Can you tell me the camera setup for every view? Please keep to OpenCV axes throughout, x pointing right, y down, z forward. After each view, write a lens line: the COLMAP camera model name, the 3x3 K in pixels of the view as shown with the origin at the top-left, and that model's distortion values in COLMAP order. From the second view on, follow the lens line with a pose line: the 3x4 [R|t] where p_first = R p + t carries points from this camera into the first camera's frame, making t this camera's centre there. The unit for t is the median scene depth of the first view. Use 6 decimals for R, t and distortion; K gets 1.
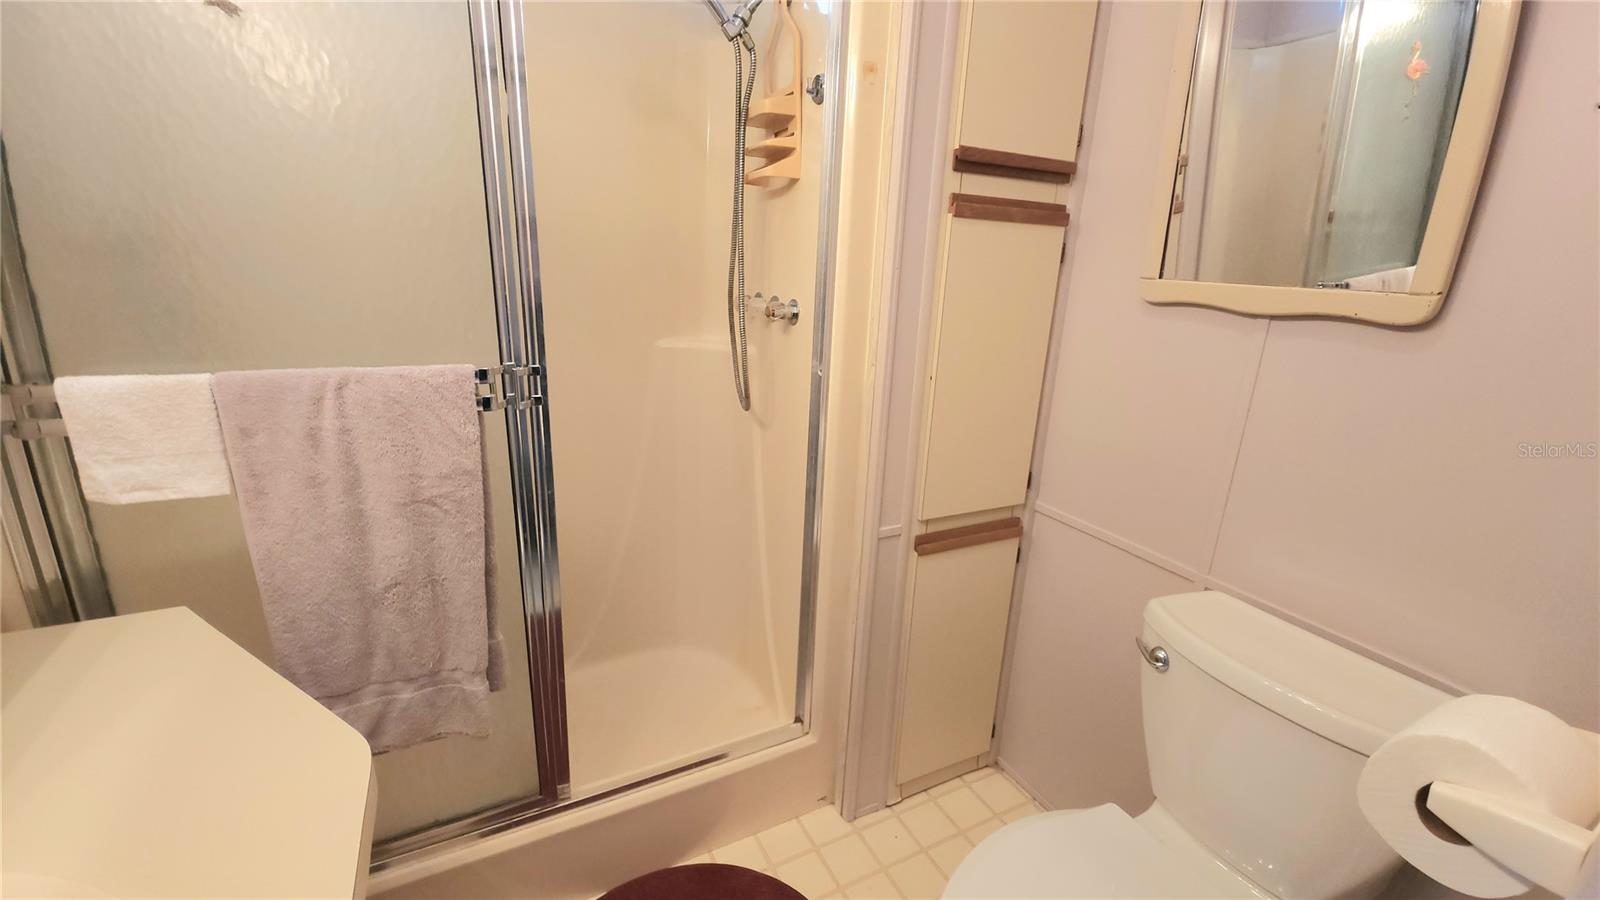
lens RADIAL K [[659.0, 0, 791.2], [0, 659.0, 455.6], [0, 0, 1]] dist [0.005998, -0.005411]
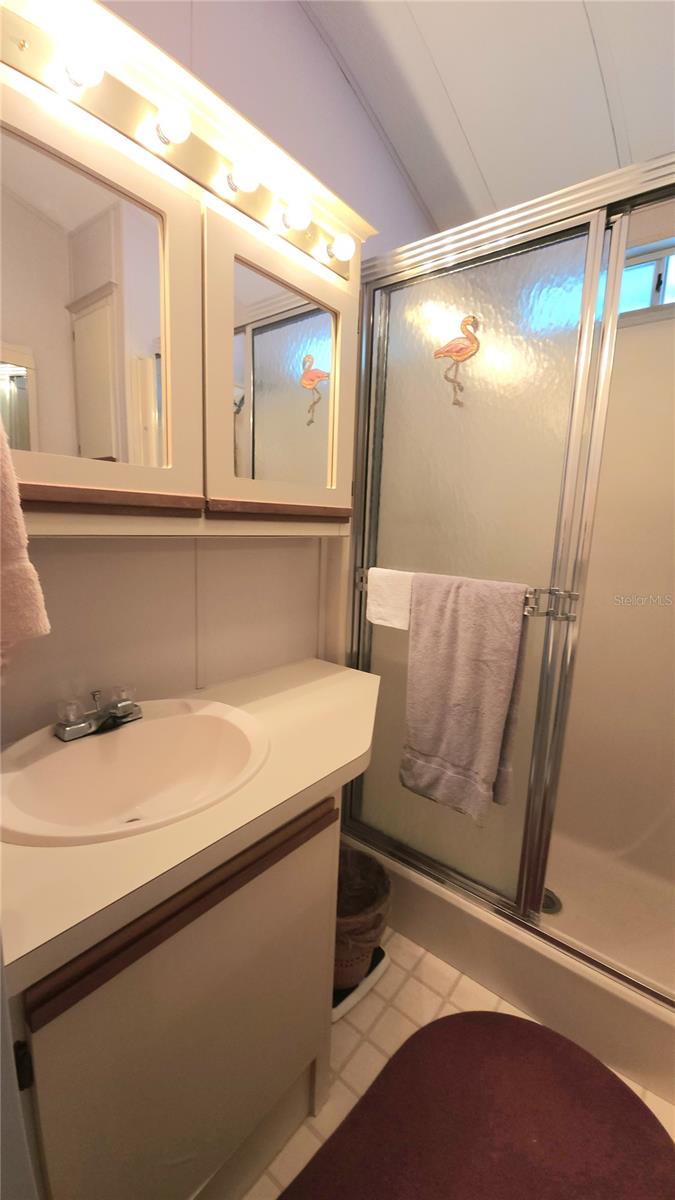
lens RADIAL K [[494.3, 0, 337.0], [0, 494.3, 593.5], [0, 0, 1]] dist [0.005998, -0.005411]
pose [[0.400774, 0.116927, -0.908685, 0.154616], [-0.279210, 0.960230, 0.000414, 0.002777], [0.872595, 0.253547, 0.417482, 0.046040]]
